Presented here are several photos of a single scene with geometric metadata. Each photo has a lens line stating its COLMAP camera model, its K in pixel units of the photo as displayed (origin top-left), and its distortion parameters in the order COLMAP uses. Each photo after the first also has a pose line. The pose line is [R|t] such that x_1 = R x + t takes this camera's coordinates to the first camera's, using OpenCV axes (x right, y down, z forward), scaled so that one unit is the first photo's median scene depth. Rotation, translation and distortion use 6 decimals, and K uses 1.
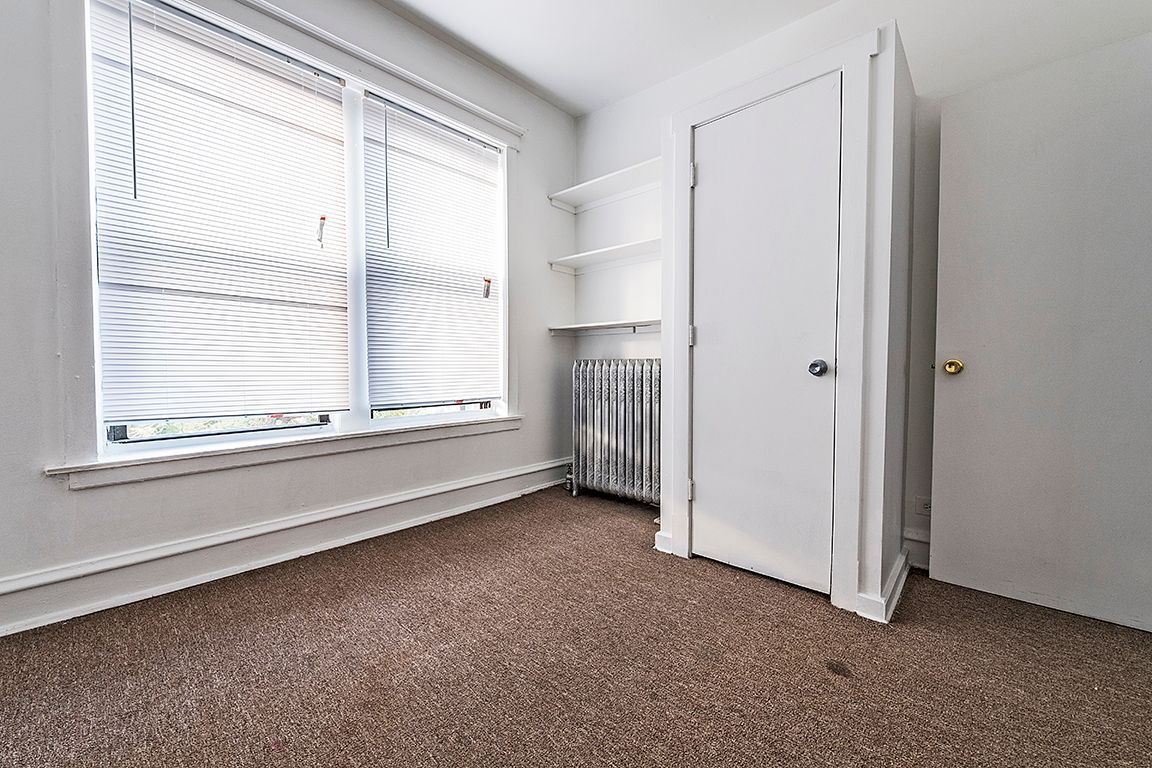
lens RADIAL K [[448.4, 0, 574.8], [0, 448.4, 382.2], [0, 0, 1]] dist [-0.001657, -0.002298]
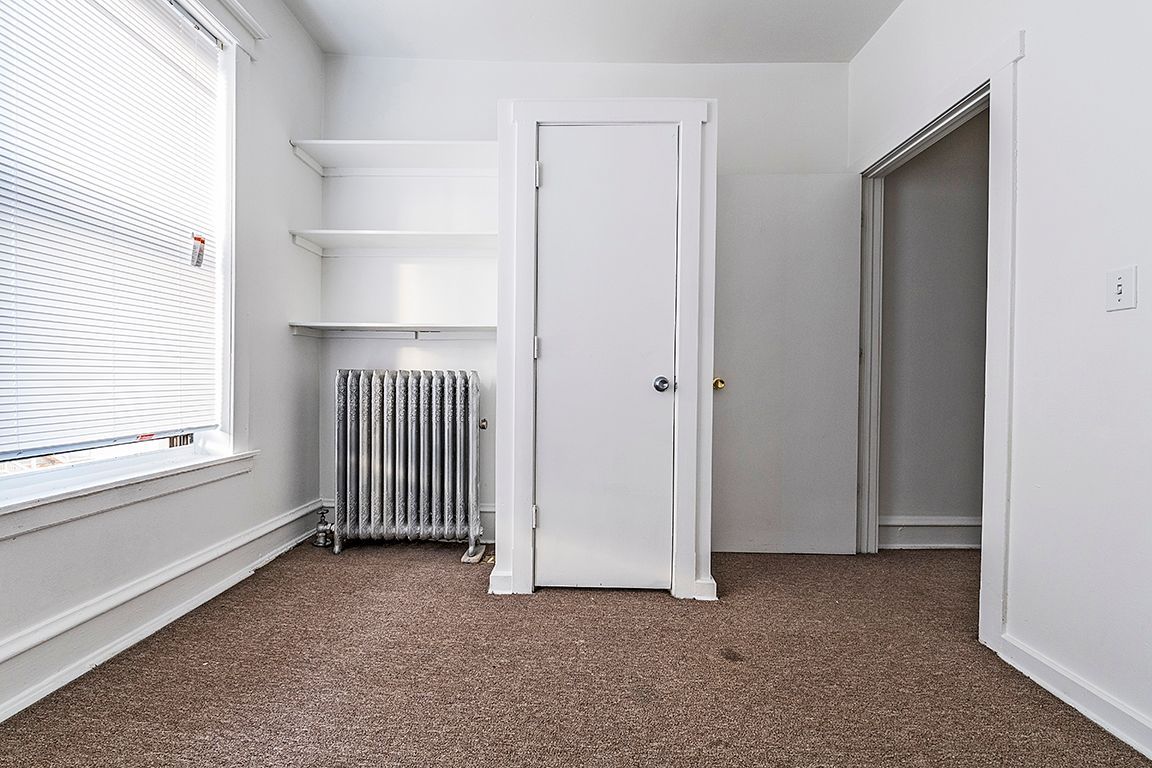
lens RADIAL K [[448.4, 0, 574.3], [0, 448.4, 383.4], [0, 0, 1]] dist [-0.001657, -0.002298]
pose [[0.753871, 0.004756, 0.657005, -0.205867], [0.010153, 0.999770, -0.018887, -0.009001], [-0.656944, 0.020909, 0.753650, 0.188281]]
